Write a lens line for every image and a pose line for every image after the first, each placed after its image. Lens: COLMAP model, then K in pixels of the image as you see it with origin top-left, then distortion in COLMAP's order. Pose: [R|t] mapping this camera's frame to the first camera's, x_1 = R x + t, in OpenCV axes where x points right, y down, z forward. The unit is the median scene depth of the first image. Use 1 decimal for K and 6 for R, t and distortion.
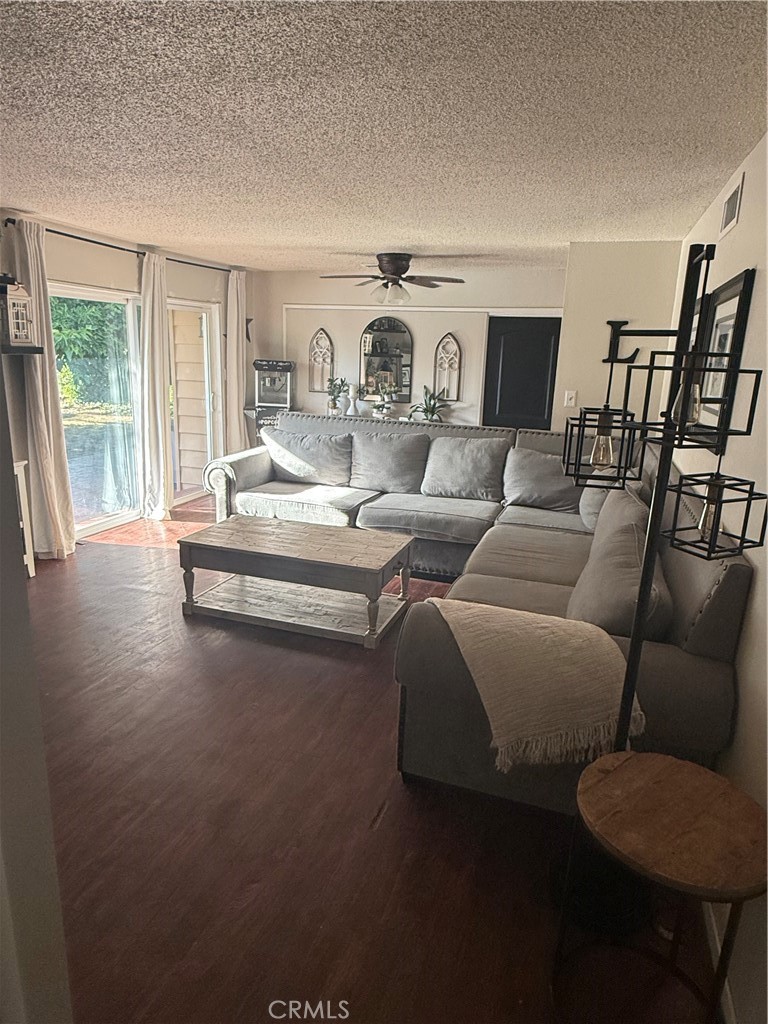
lens RADIAL K [[630.8, 0, 384.1], [0, 630.8, 507.4], [0, 0, 1]] dist [0.018534, -0.000523]
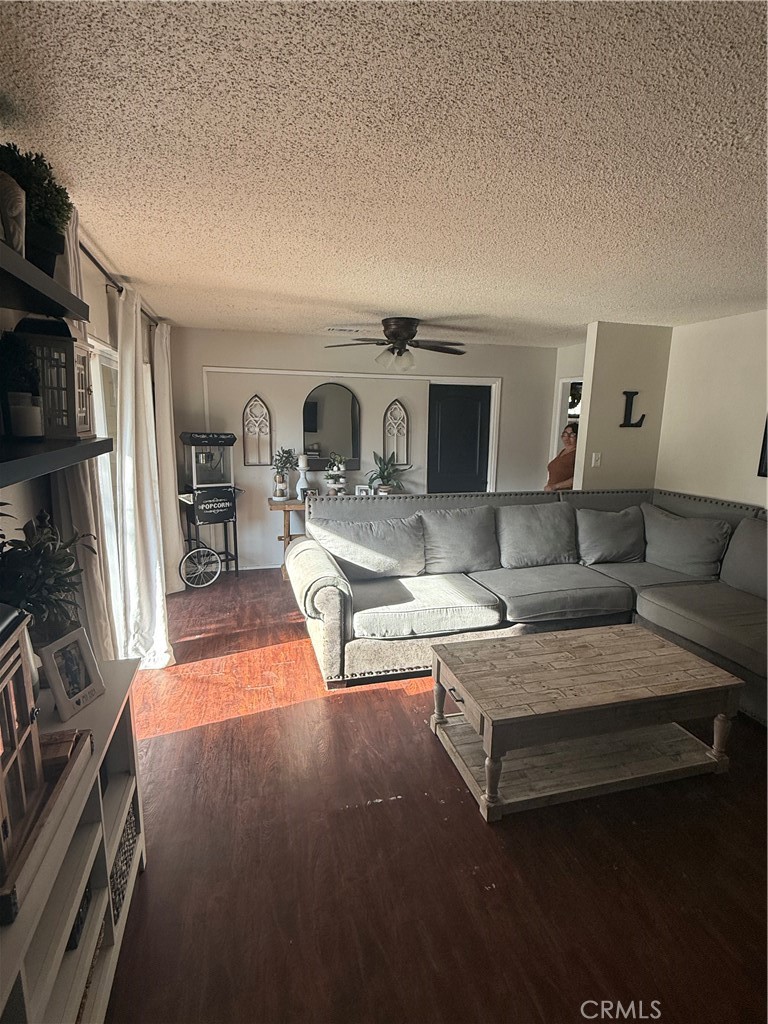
lens RADIAL K [[508.3, 0, 382.3], [0, 508.3, 515.9], [0, 0, 1]] dist [0.003563, 0.001563]
pose [[0.829963, -0.129496, 0.542580, -0.445988], [0.147014, 0.989071, 0.011178, -0.119437], [-0.538097, 0.070490, 0.839930, 0.391477]]
